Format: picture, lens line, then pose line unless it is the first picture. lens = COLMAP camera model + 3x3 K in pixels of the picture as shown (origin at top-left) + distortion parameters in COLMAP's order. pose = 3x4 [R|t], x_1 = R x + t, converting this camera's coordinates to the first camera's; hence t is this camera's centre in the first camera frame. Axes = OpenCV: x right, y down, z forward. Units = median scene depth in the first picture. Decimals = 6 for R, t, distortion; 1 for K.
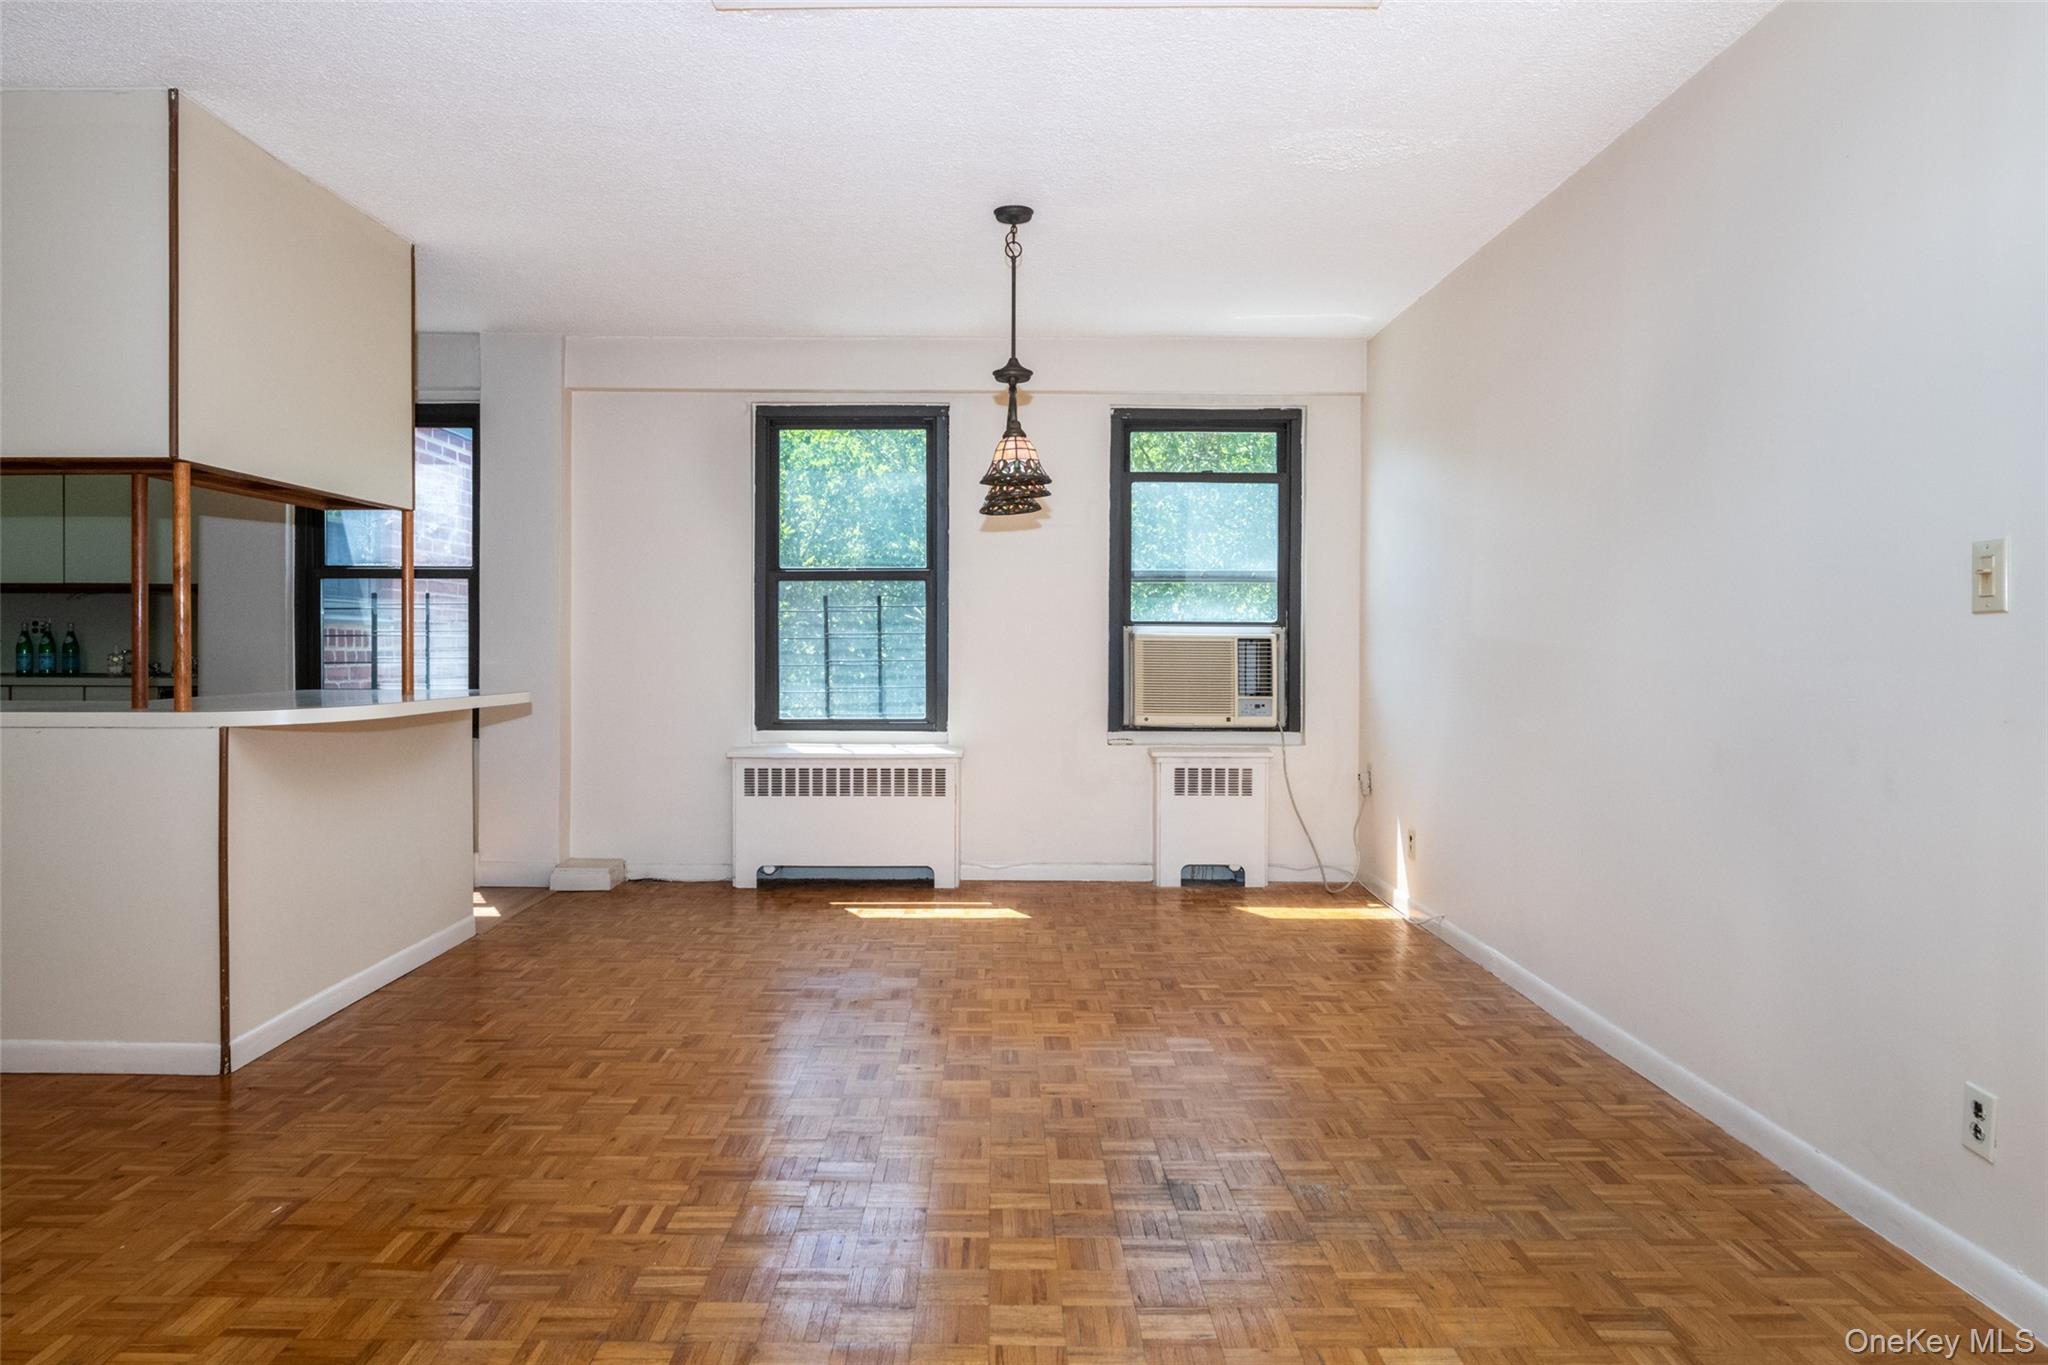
lens RADIAL K [[1256.9, 0, 1033.1], [0, 1256.9, 662.9], [0, 0, 1]] dist [0.002019, 0.000206]
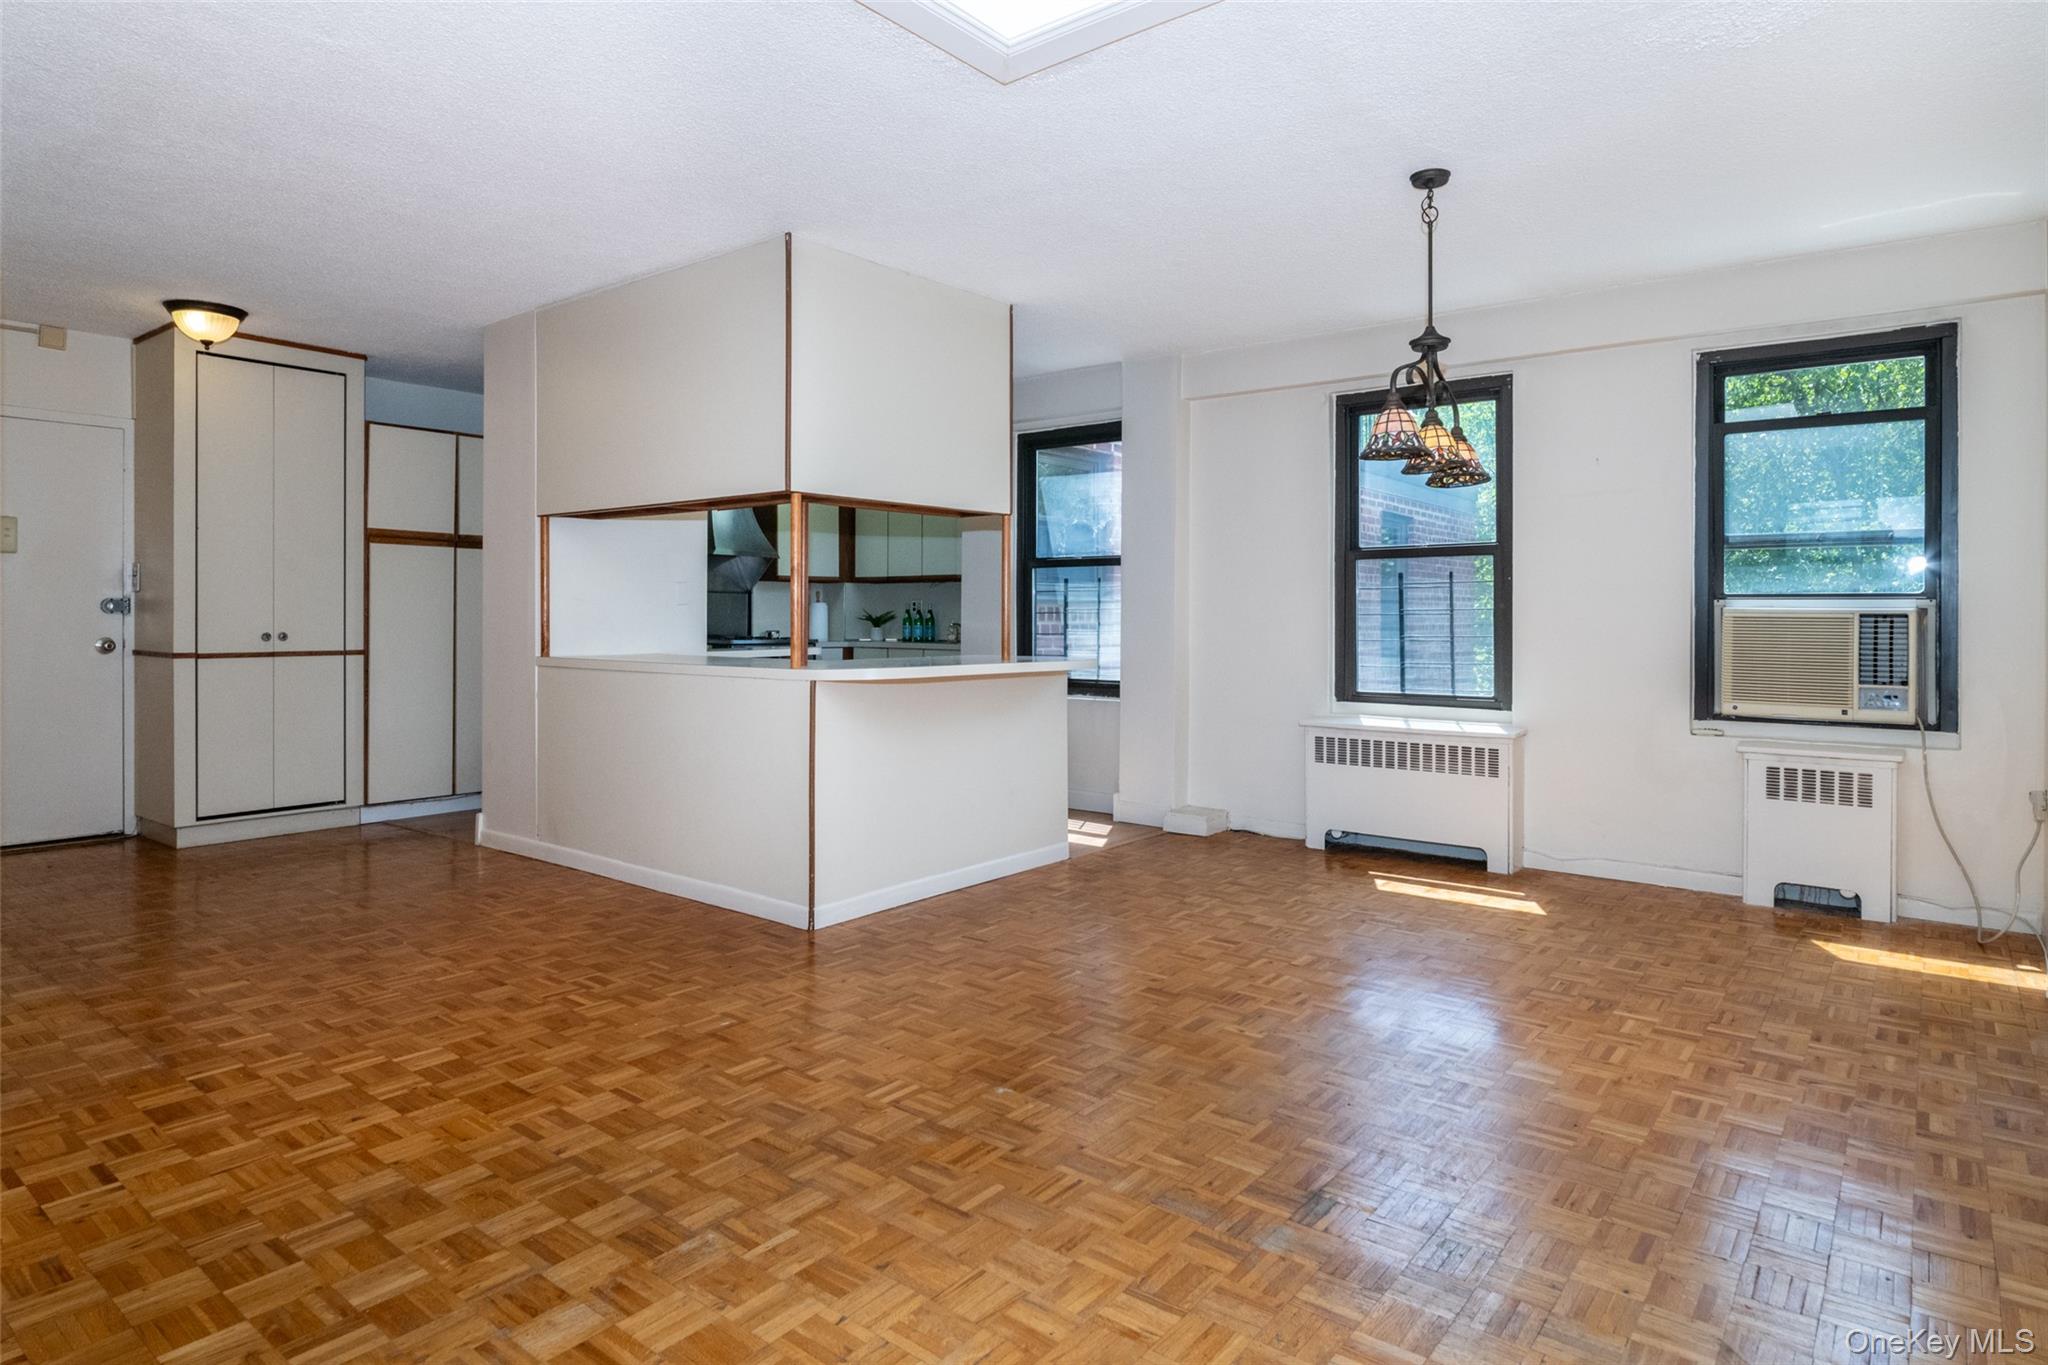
lens RADIAL K [[1181.7, 0, 1068.8], [0, 1181.7, 621.1], [0, 0, 1]] dist [-0.001148, -0.002961]
pose [[0.793729, 0.001491, -0.608269, 0.217394], [-0.008647, 0.999924, -0.008833, -0.003339], [0.608210, 0.012271, 0.793682, 0.076257]]
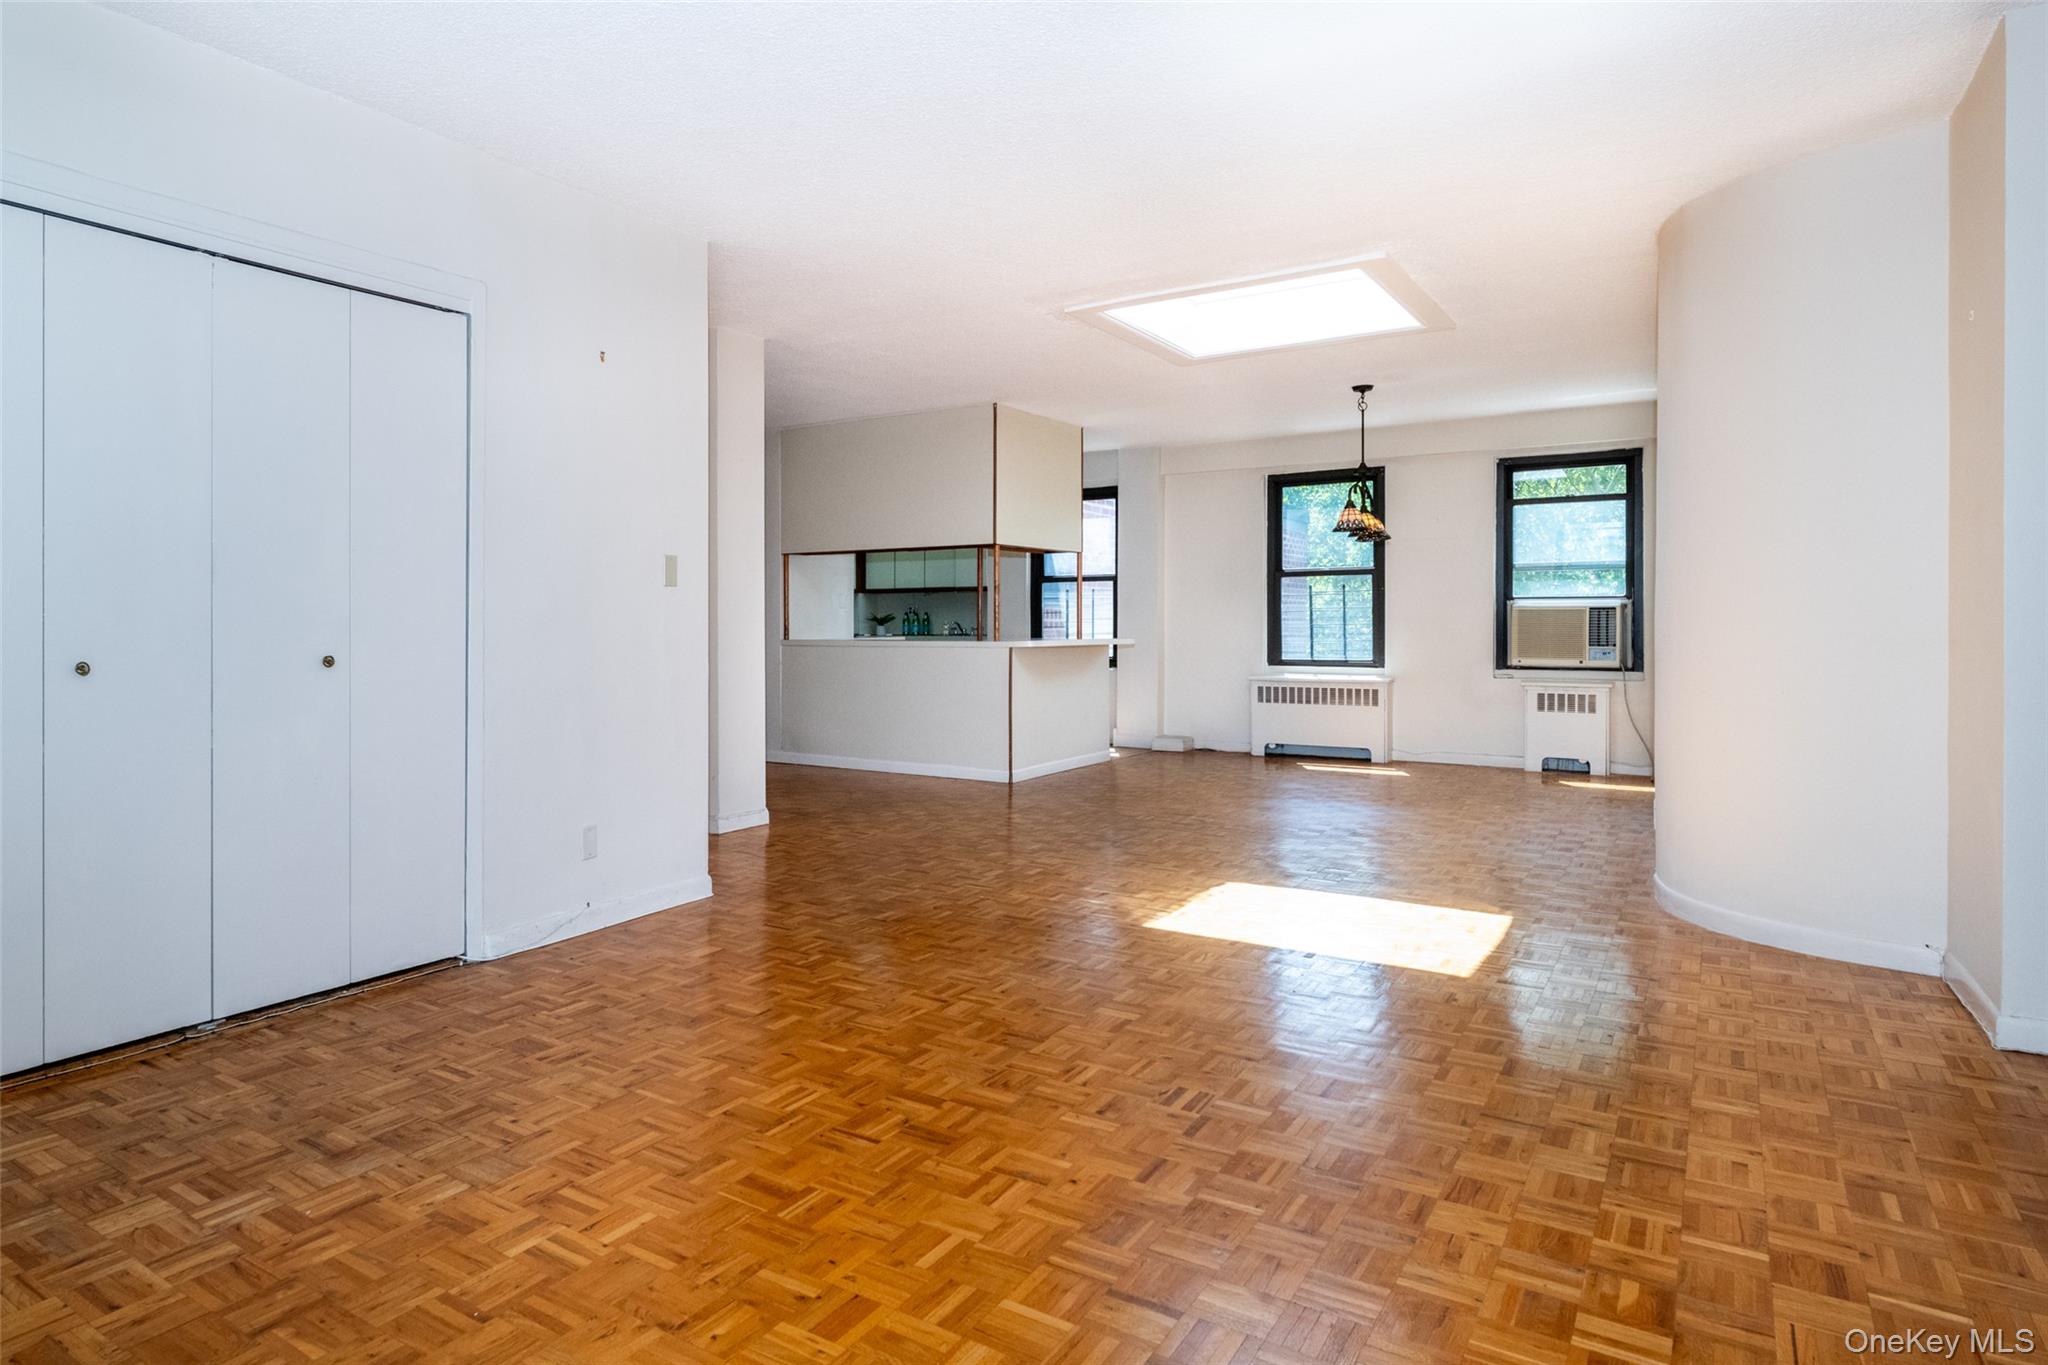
lens RADIAL K [[1123.6, 0, 881.1], [0, 1123.6, 631.5], [0, 0, 1]] dist [0.022531, 0.000304]
pose [[0.793750, -0.000422, -0.608244, 0.306944], [-0.003535, 0.999980, -0.005307, 0.018437], [0.608234, 0.006363, 0.793732, -0.555912]]
